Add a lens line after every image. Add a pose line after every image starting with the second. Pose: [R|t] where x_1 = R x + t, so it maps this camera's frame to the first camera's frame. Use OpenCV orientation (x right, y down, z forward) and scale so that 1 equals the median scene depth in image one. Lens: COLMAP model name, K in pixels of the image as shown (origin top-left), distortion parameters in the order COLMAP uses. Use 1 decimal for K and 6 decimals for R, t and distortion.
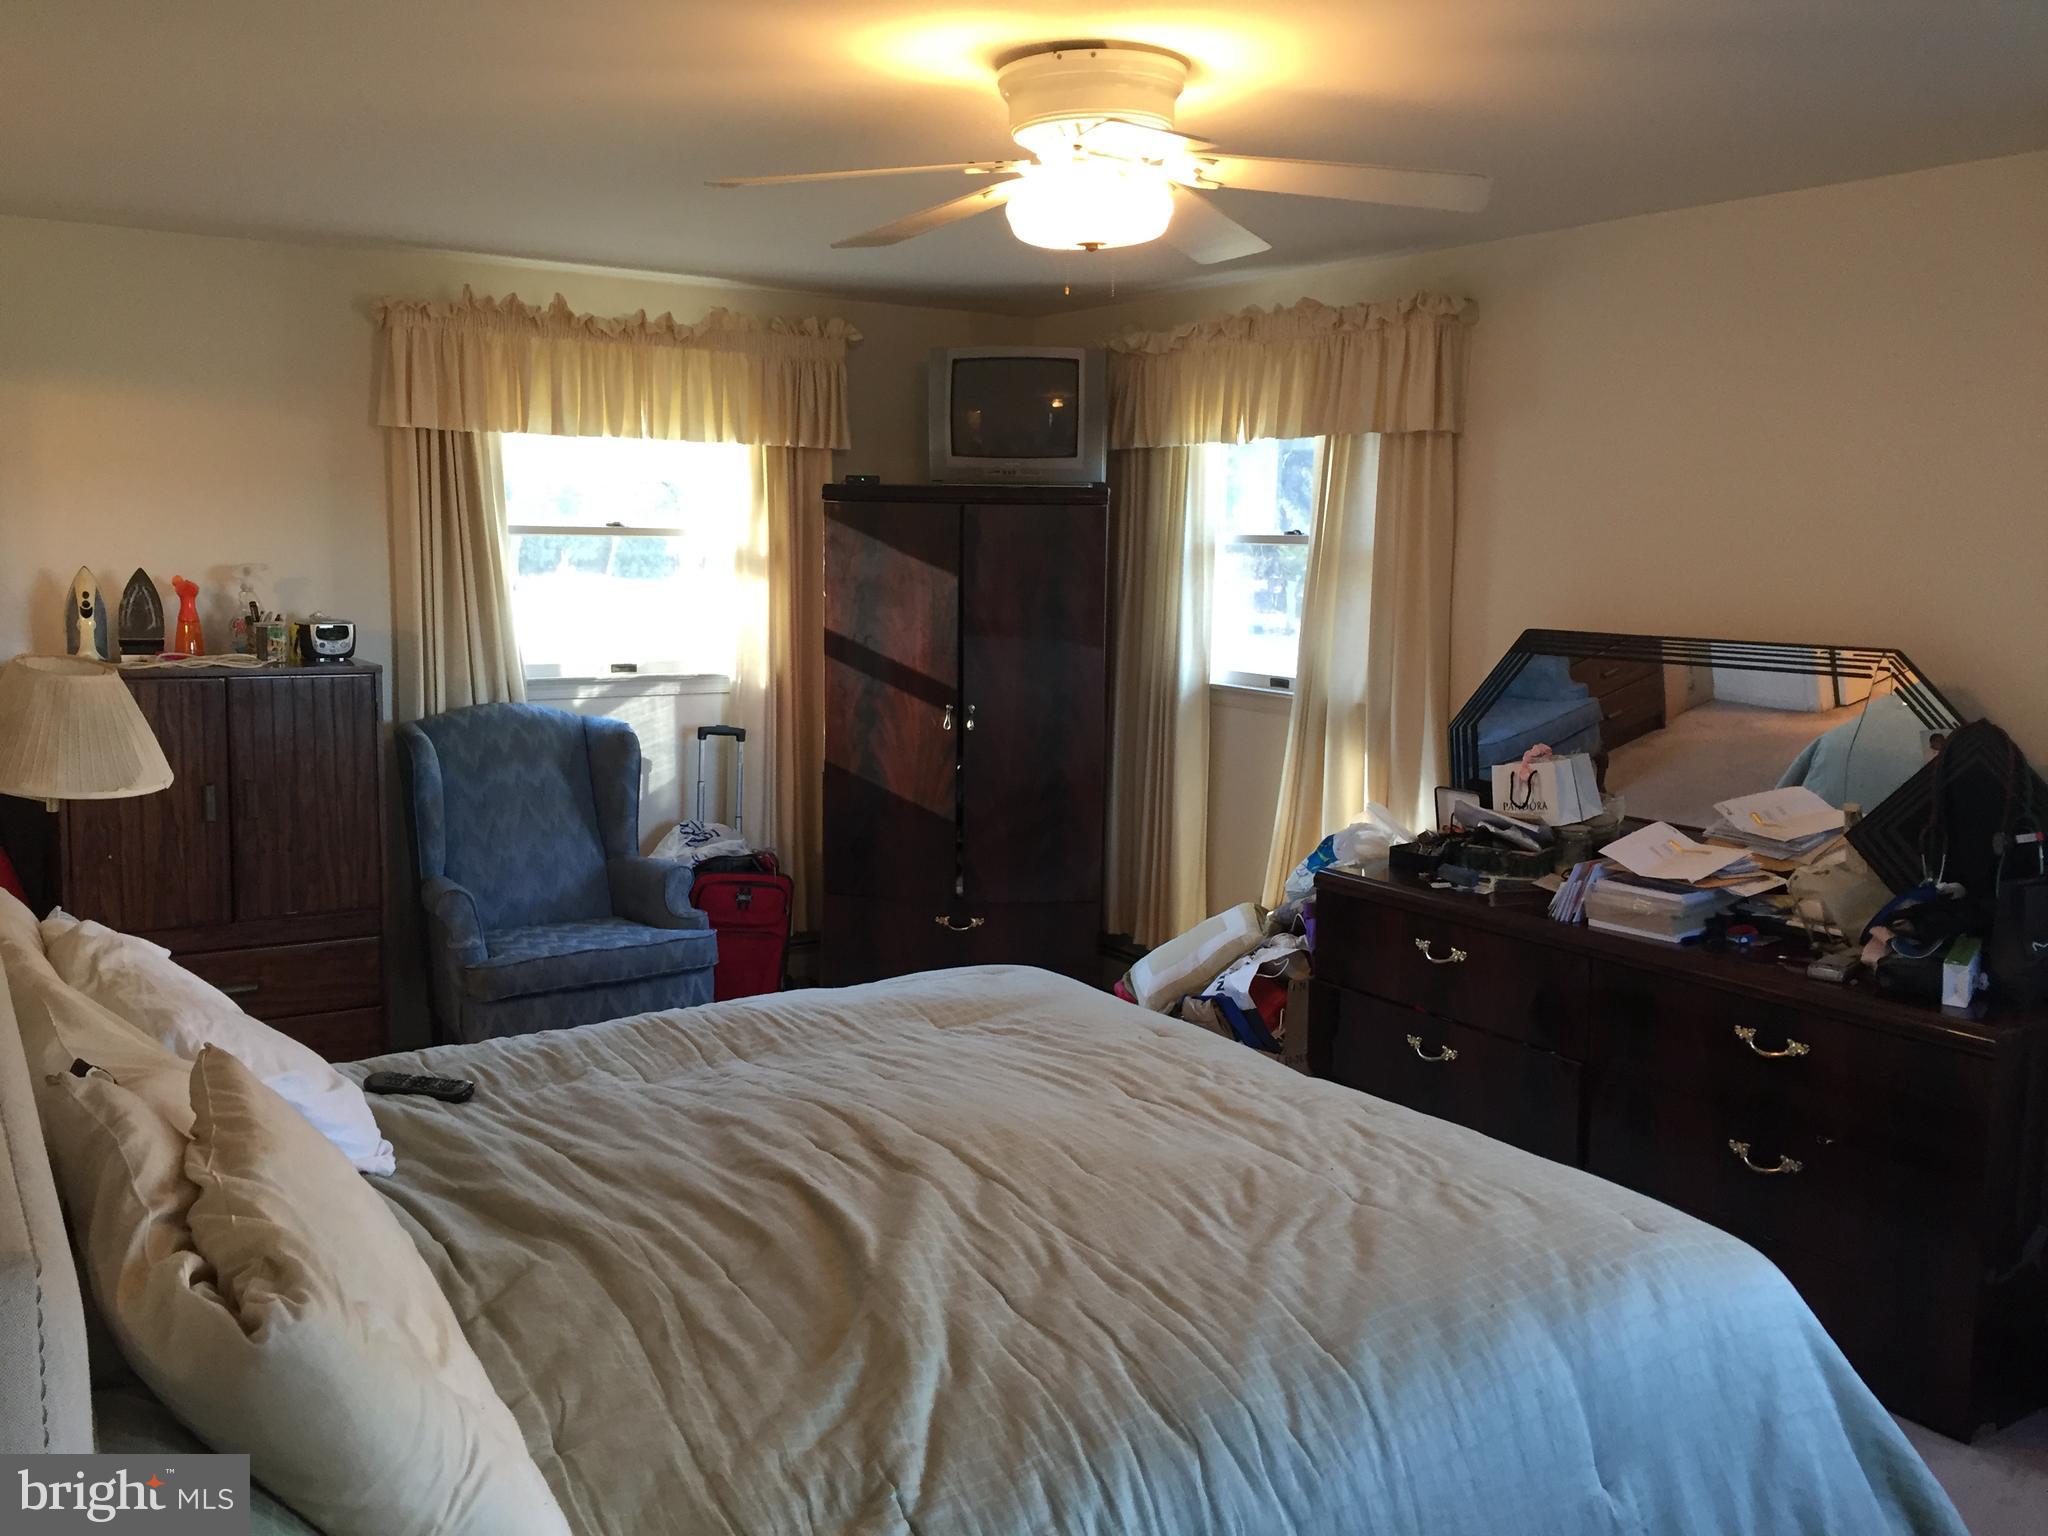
lens RADIAL K [[1842.8, 0, 1024.0], [0, 1842.8, 768.0], [0, 0, 1]] dist [0.009662, -0.002561]
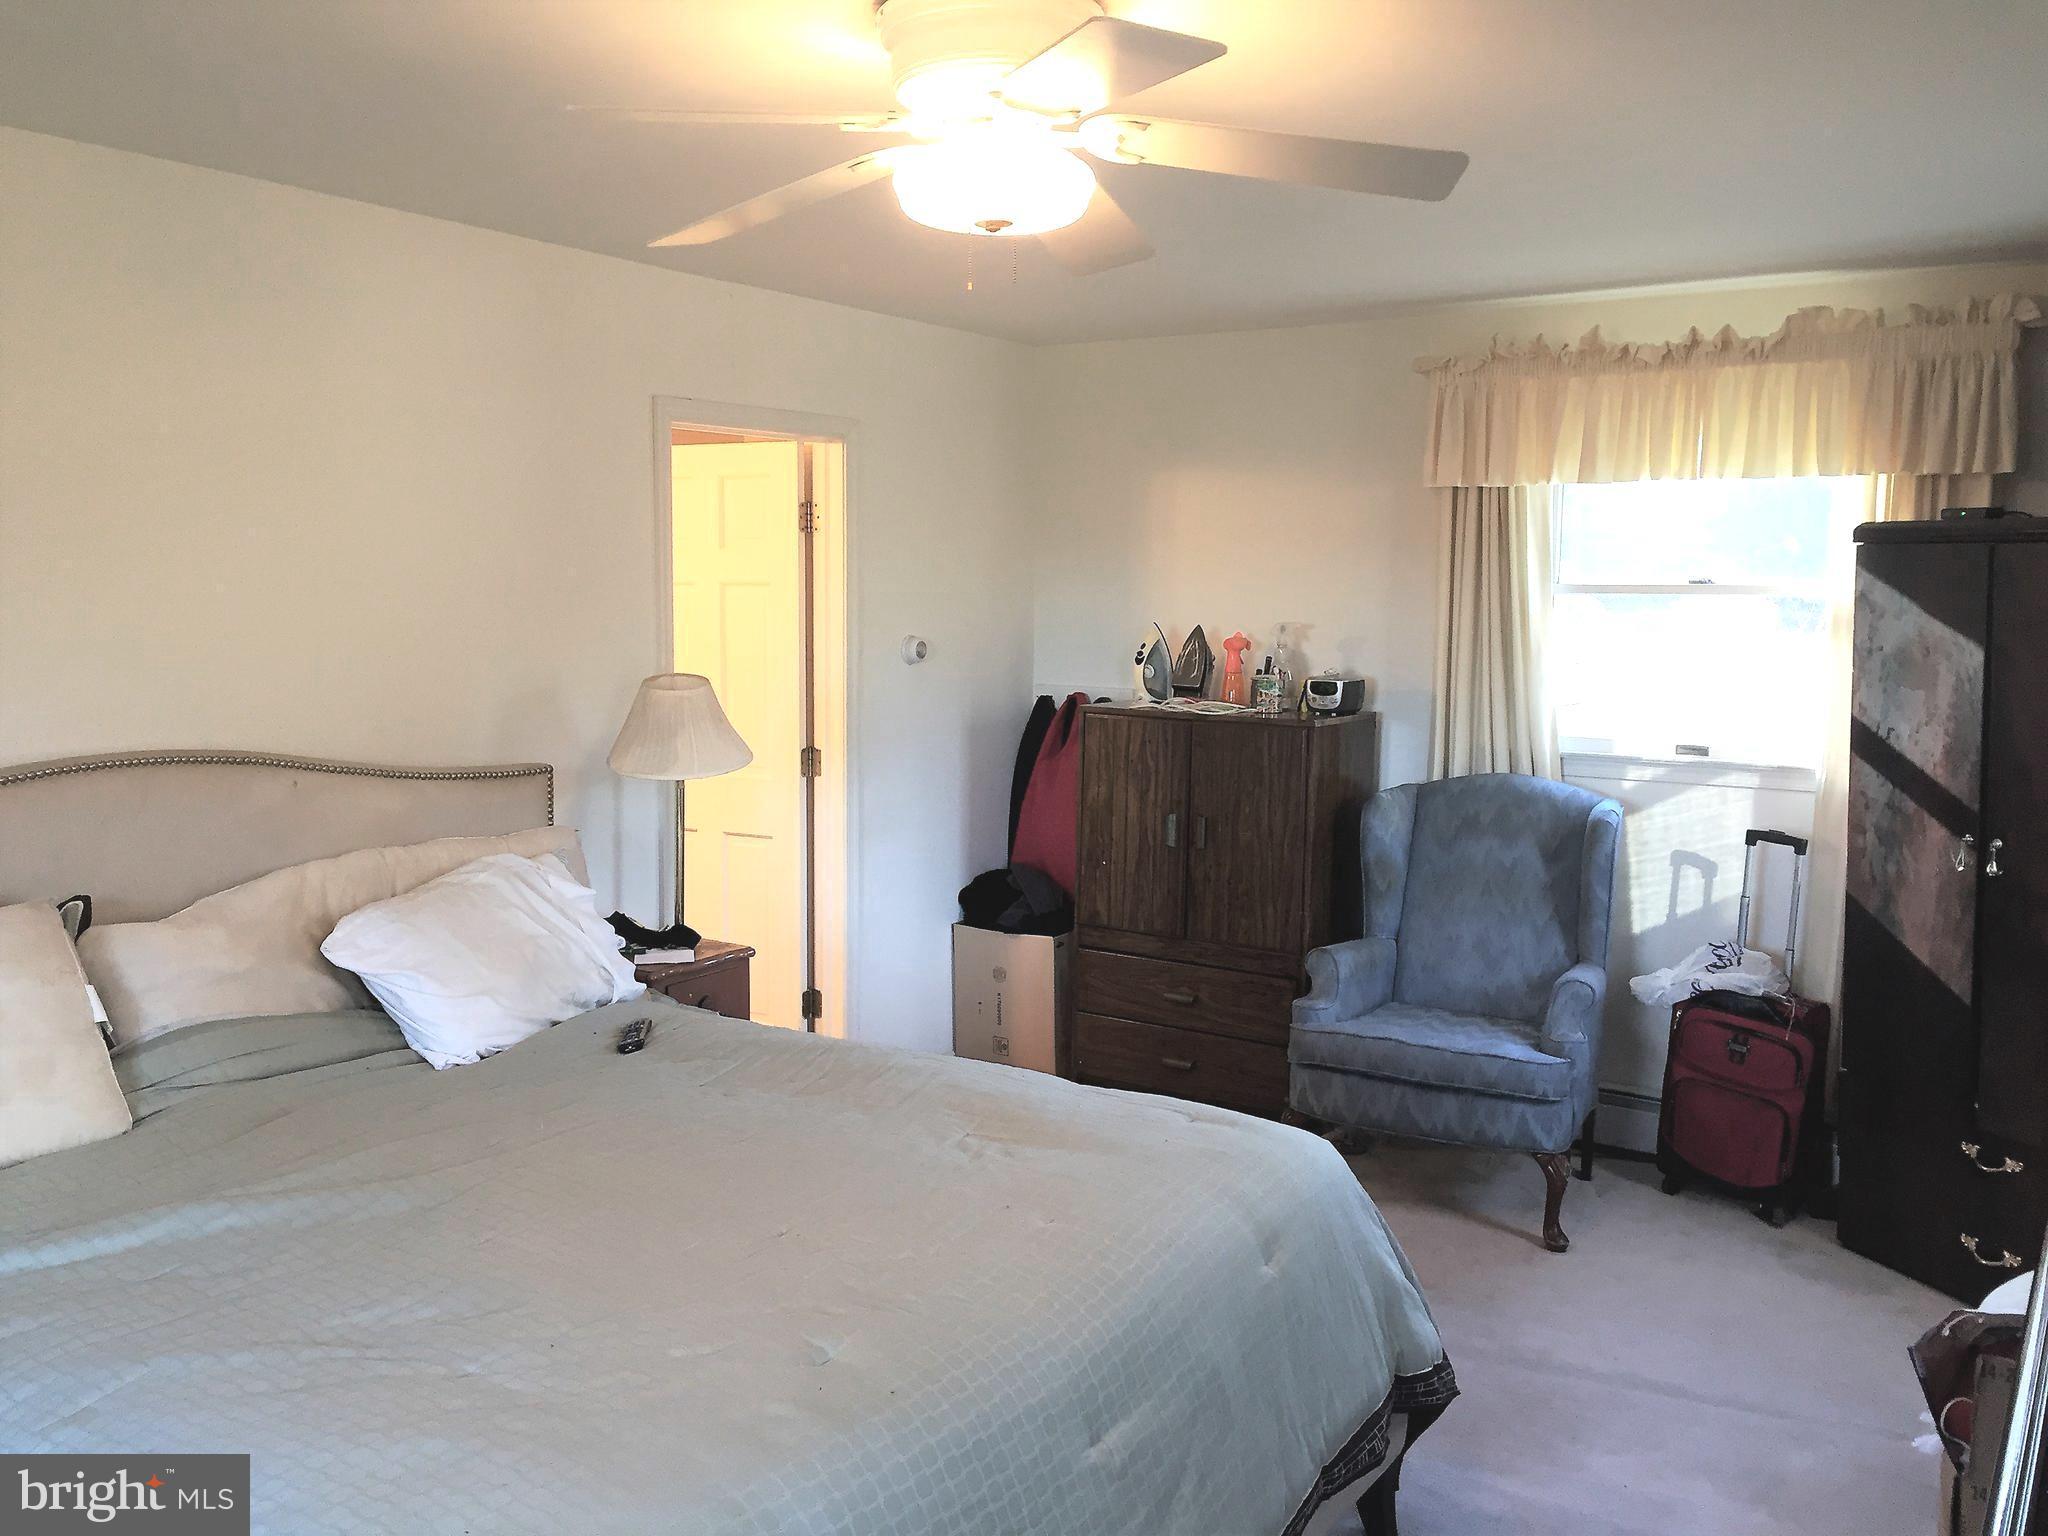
lens RADIAL K [[1810.4, 0, 1024.0], [0, 1810.4, 768.0], [0, 0, 1]] dist [-0.009736, -0.004173]
pose [[0.323125, 0.079355, -0.943023, 0.487302], [-0.119423, 0.991931, 0.042551, -0.046644], [0.938791, 0.098869, 0.329994, 0.456694]]
